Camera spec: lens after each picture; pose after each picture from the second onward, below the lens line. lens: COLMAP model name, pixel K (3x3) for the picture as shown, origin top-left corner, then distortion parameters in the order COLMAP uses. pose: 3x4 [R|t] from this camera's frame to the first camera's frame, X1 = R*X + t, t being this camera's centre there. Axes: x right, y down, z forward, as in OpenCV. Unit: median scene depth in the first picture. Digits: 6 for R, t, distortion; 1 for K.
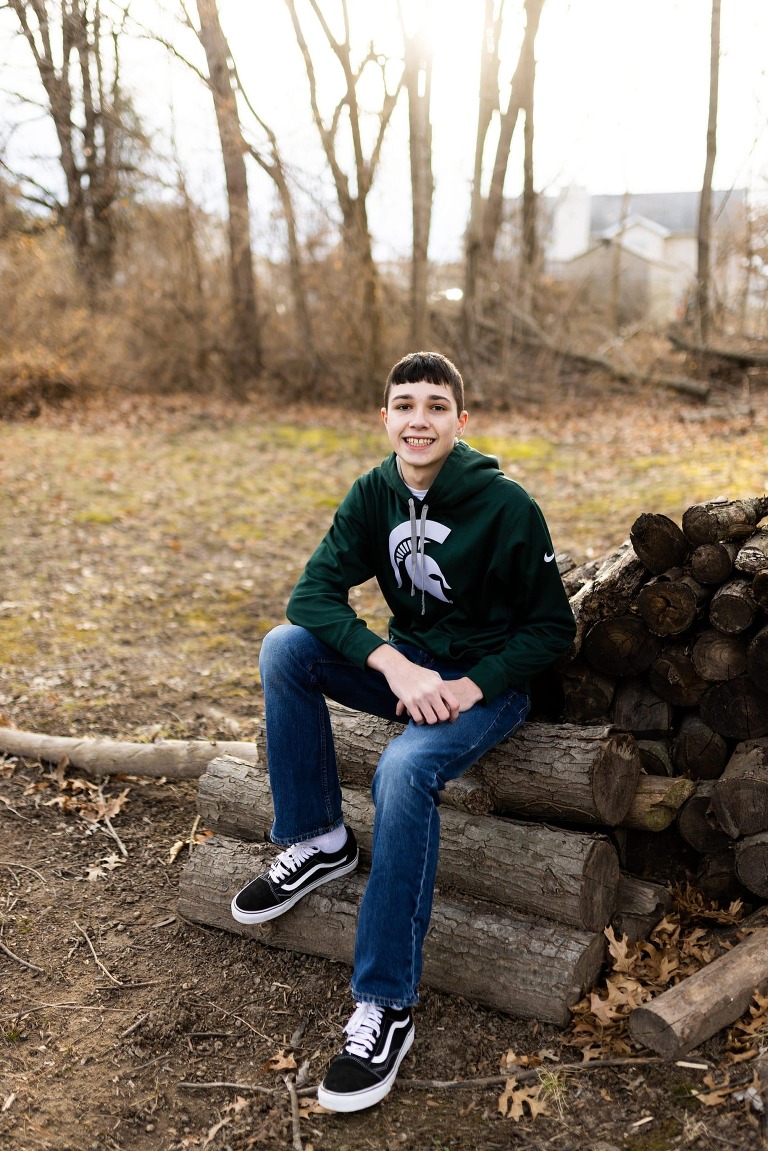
lens RADIAL K [[1101.5, 0, 380.9], [0, 1101.5, 581.9], [0, 0, 1]] dist [-0.002498, 0.003146]
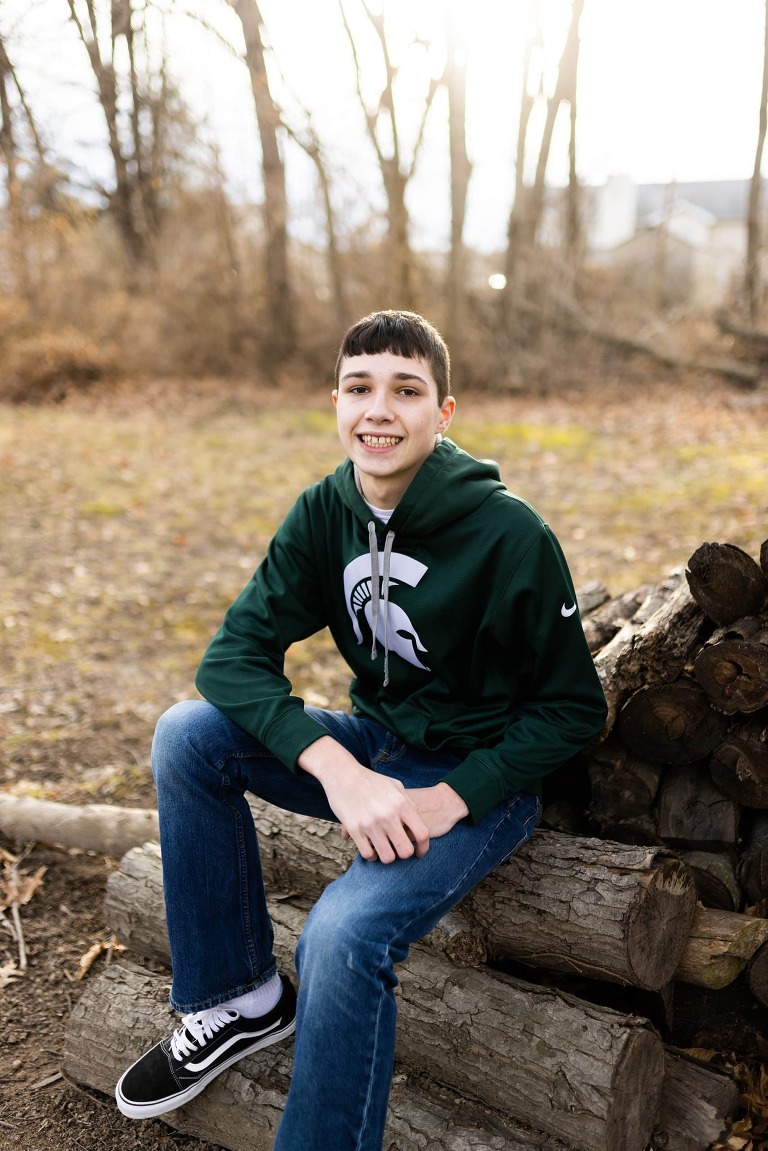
lens RADIAL K [[1101.5, 0, 380.9], [0, 1101.5, 581.9], [0, 0, 1]] dist [-0.002498, 0.003146]
pose [[0.999337, 0.010160, -0.034961, 0.053269], [-0.009711, 0.999868, 0.012990, -0.042523], [0.035089, -0.012642, 0.999304, 0.275819]]
